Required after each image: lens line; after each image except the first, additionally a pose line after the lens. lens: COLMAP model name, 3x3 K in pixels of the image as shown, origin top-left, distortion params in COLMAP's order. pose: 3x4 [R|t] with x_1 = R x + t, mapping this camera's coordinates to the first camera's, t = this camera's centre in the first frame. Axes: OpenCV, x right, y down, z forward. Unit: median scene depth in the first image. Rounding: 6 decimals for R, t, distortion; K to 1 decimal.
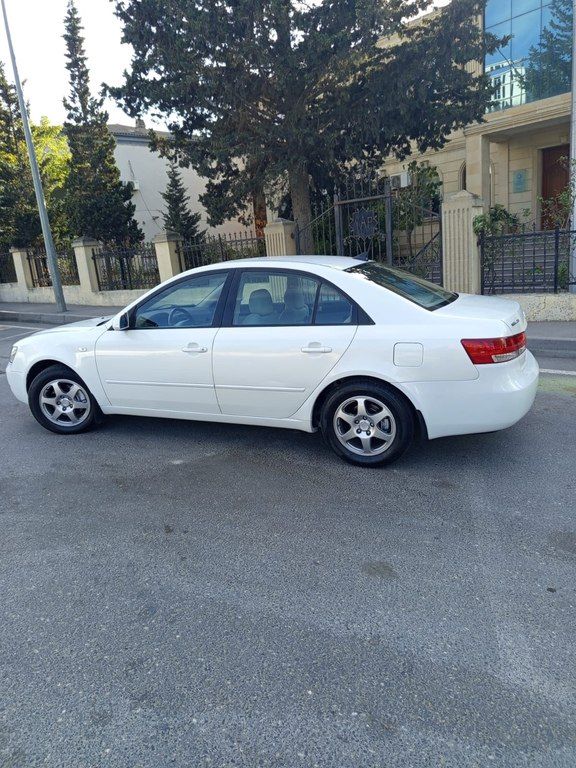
lens RADIAL K [[530.8, 0, 288.0], [0, 530.8, 384.0], [0, 0, 1]] dist [0.030643, -0.067047]
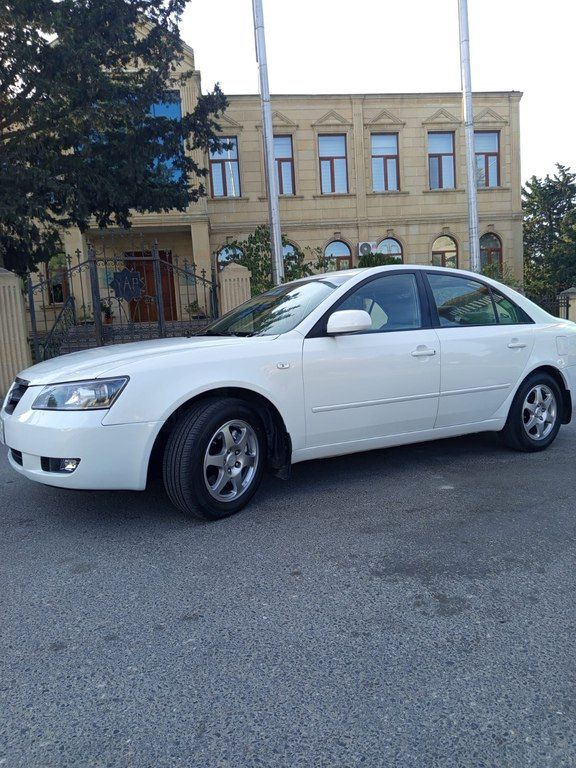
lens RADIAL K [[530.8, 0, 288.0], [0, 530.8, 384.0], [0, 0, 1]] dist [0.030643, -0.067047]
pose [[0.608018, -0.037006, 0.793061, -1.007347], [0.199185, 0.974075, -0.107258, 0.033415], [-0.768531, 0.223180, 0.599625, 0.676341]]
